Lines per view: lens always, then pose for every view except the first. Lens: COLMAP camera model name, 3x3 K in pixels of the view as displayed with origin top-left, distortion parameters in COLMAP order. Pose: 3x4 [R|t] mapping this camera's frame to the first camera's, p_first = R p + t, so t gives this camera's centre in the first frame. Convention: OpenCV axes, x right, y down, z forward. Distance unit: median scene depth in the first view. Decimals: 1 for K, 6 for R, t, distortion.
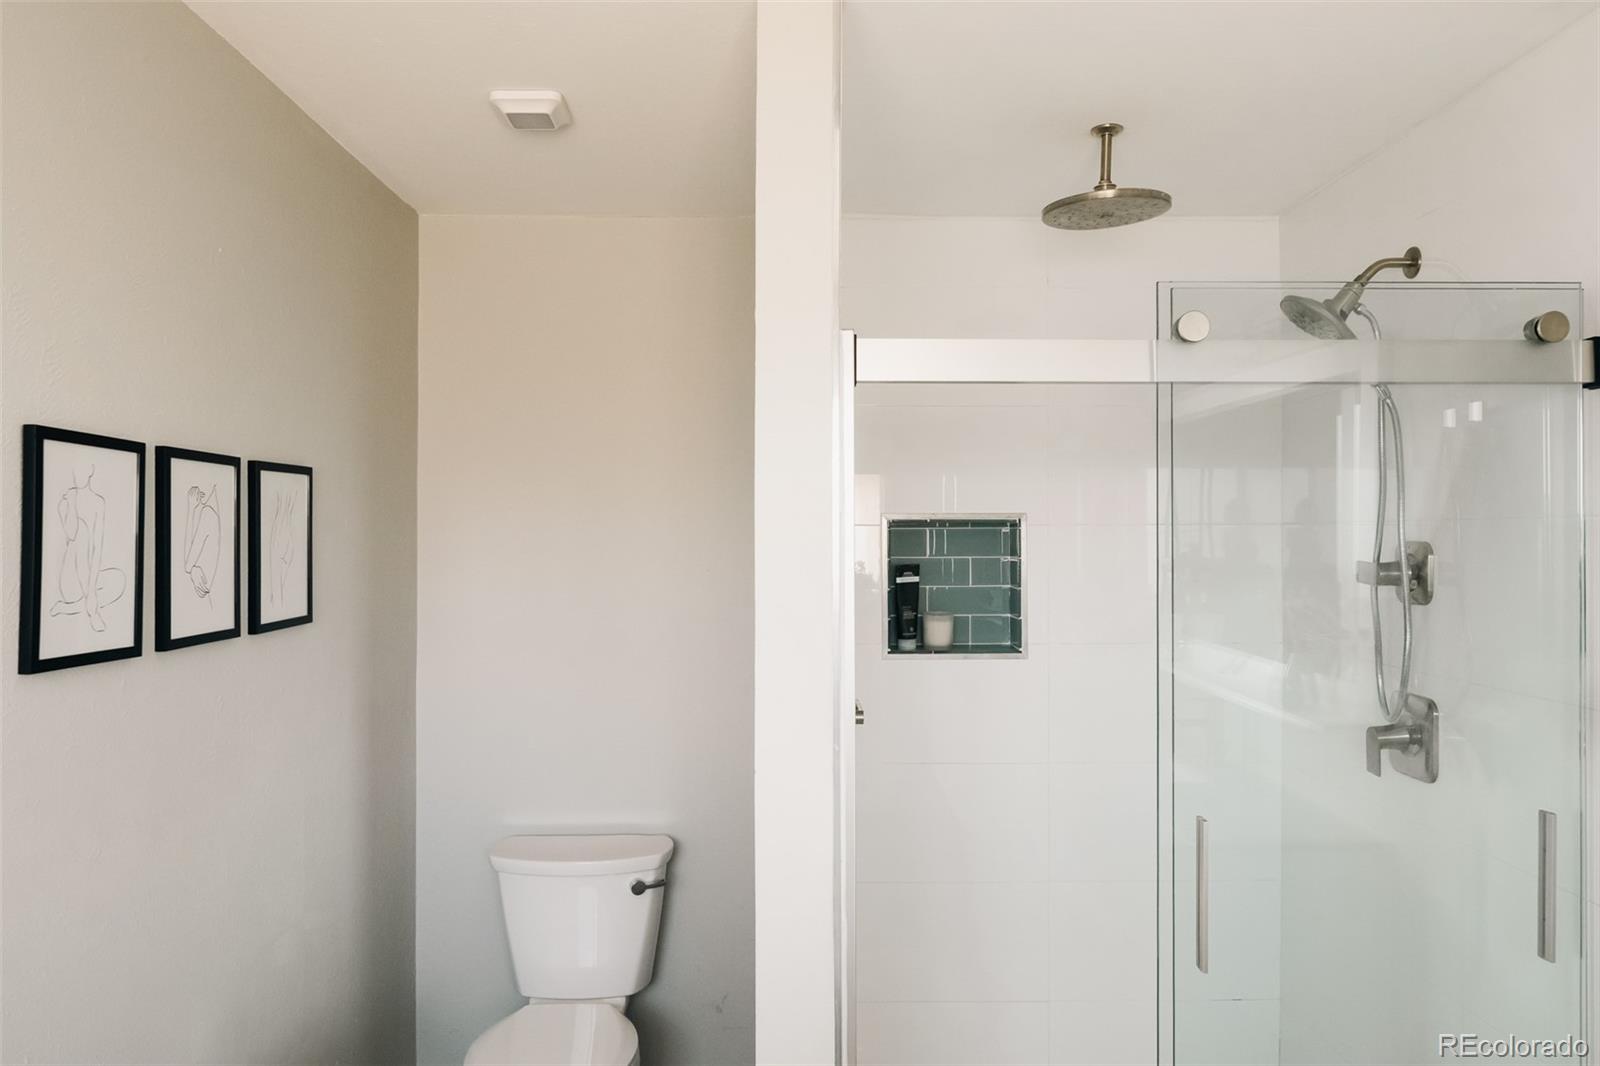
lens RADIAL K [[1142.2, 0, 808.6], [0, 1142.2, 535.9], [0, 0, 1]] dist [0.020005, 0.002927]
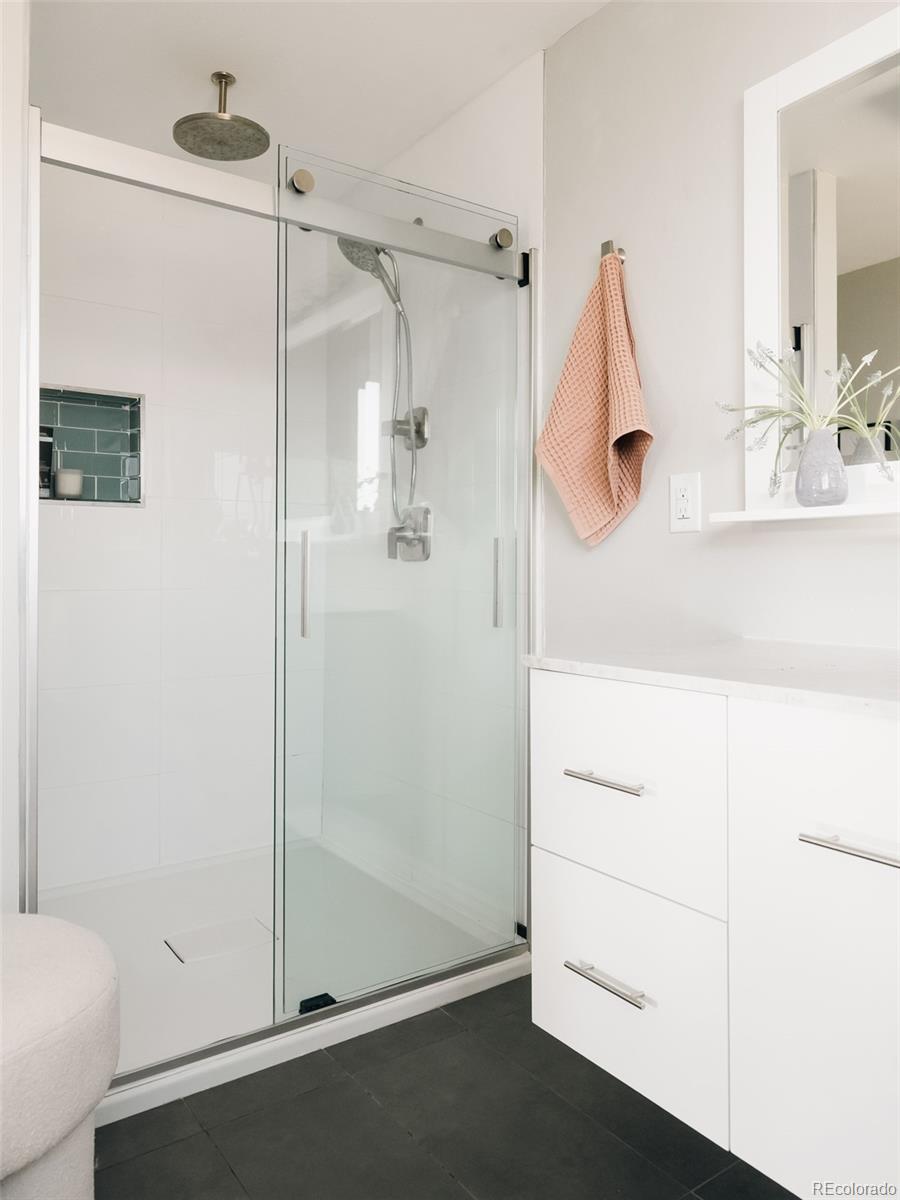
lens RADIAL K [[862.8, 0, 445.6], [0, 862.8, 589.7], [0, 0, 1]] dist [-0.021279, -0.003366]
pose [[0.831224, 0.002904, 0.555930, -0.078158], [-0.007830, 0.999948, 0.006484, 0.237122], [-0.555883, -0.009743, 0.831204, 0.021514]]
